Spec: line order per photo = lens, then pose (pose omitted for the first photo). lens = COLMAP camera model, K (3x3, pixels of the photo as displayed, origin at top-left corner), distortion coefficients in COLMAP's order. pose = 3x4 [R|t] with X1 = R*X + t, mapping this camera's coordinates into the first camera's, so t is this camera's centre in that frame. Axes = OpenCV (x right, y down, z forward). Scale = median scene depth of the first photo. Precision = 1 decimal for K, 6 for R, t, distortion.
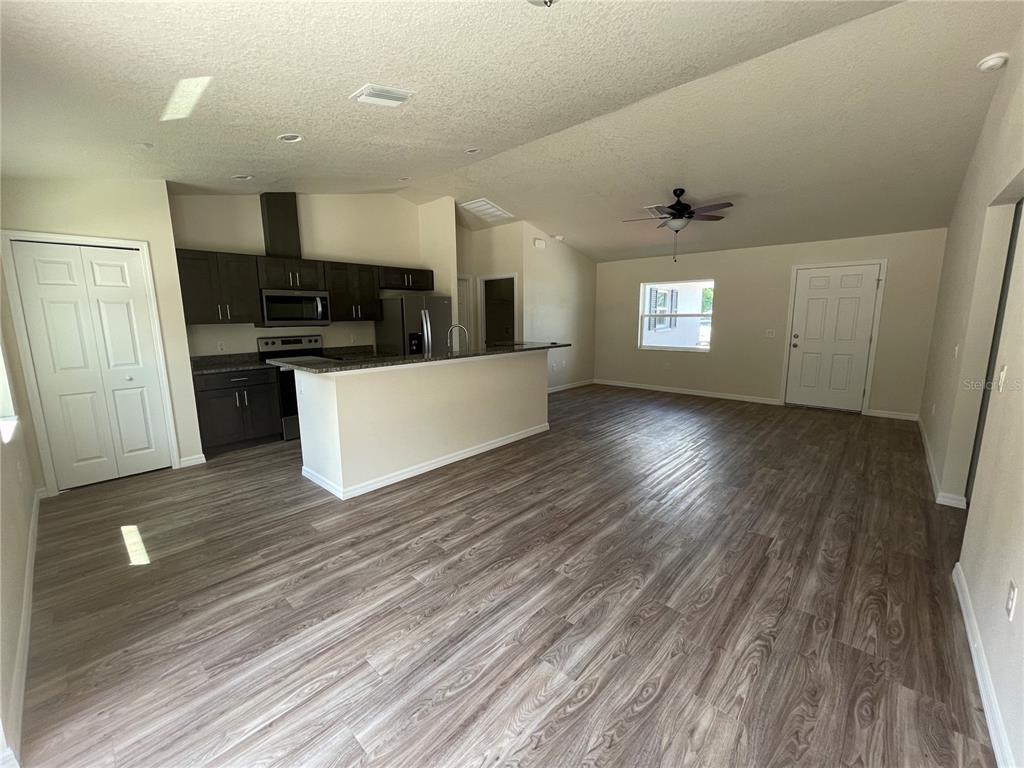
lens RADIAL K [[406.7, 0, 512.0], [0, 406.7, 384.0], [0, 0, 1]] dist [-0.010391, -0.000007]
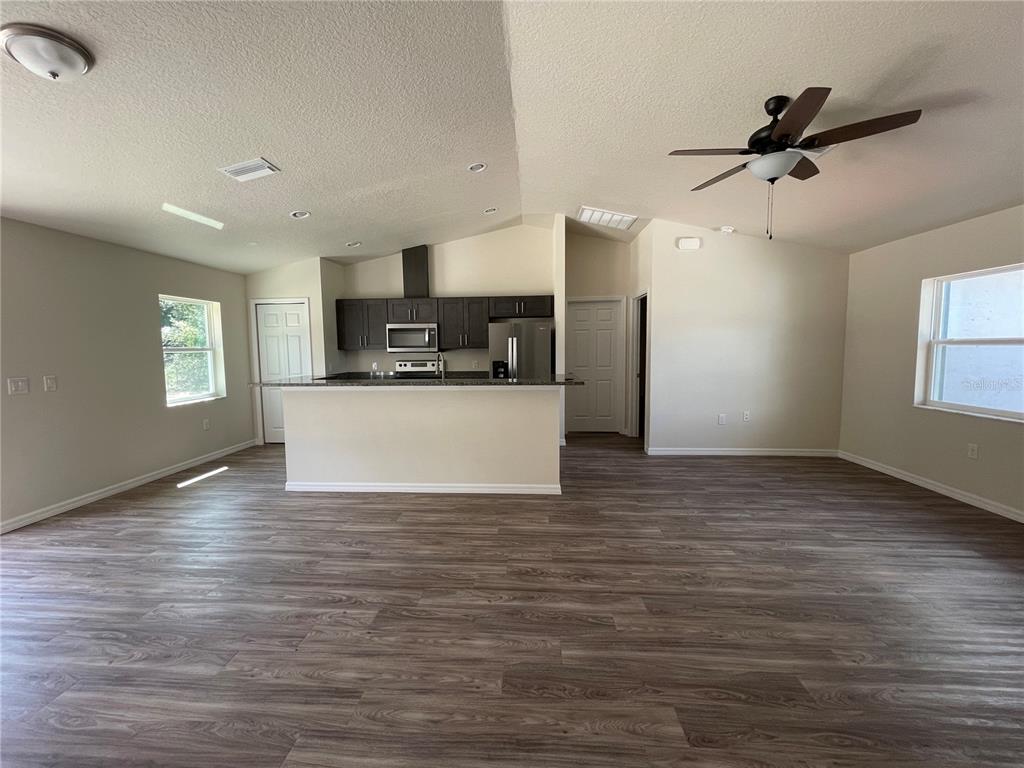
lens RADIAL K [[413.6, 0, 512.0], [0, 413.6, 384.0], [0, 0, 1]] dist [-0.003313, 0.000174]
pose [[0.629229, 0.072772, -0.773806, 0.636100], [-0.125374, 0.992072, -0.008650, -0.074981], [0.767041, 0.102458, 0.633364, 0.450561]]
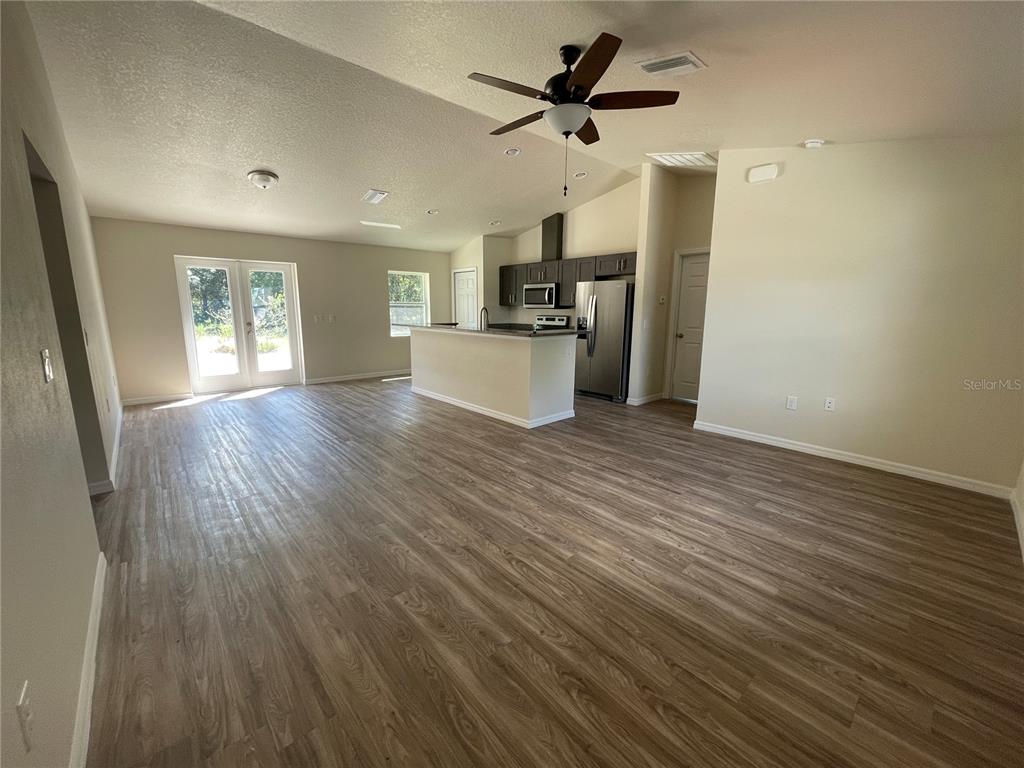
lens RADIAL K [[415.2, 0, 507.3], [0, 415.2, 381.9], [0, 0, 1]] dist [-0.001830, 0.000289]
pose [[-0.107637, 0.185317, -0.976766, 1.009195], [-0.171690, 0.964248, 0.201862, -0.169807], [0.979253, 0.189428, -0.071972, 1.046455]]
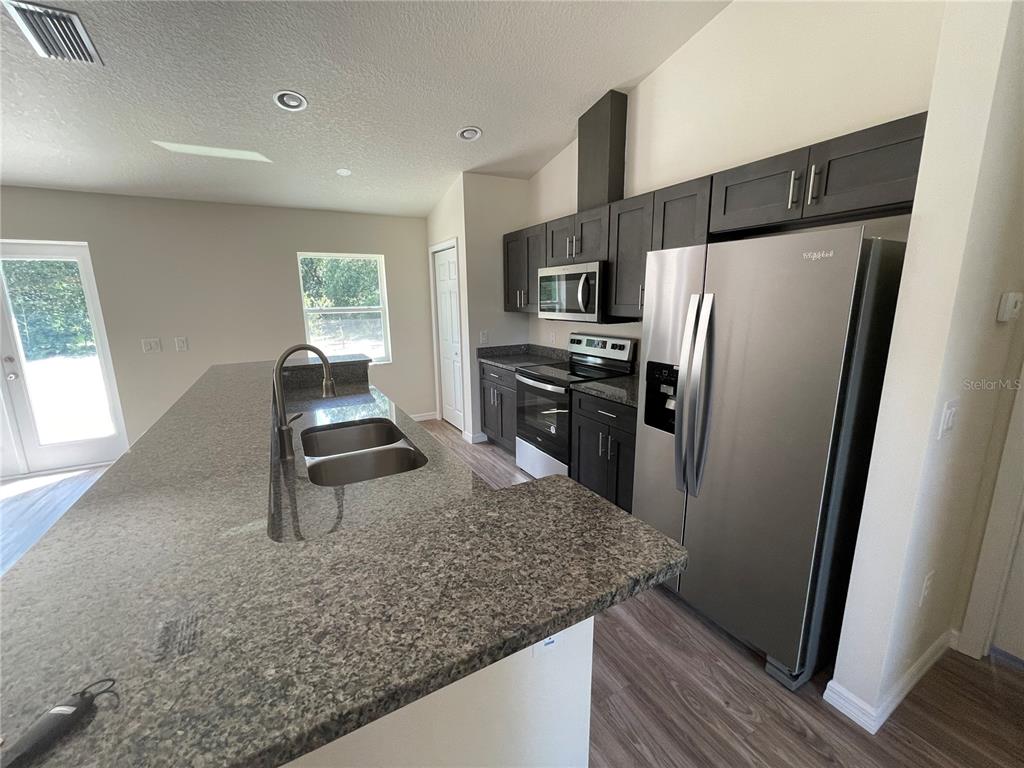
lens RADIAL K [[410.1, 0, 505.7], [0, 410.1, 378.9], [0, 0, 1]] dist [-0.004166, -0.000135]
pose [[-0.332807, 0.198891, -0.921782, 0.130958], [-0.138606, 0.956570, 0.256441, -0.208765], [0.932753, 0.213109, -0.290786, 1.119570]]
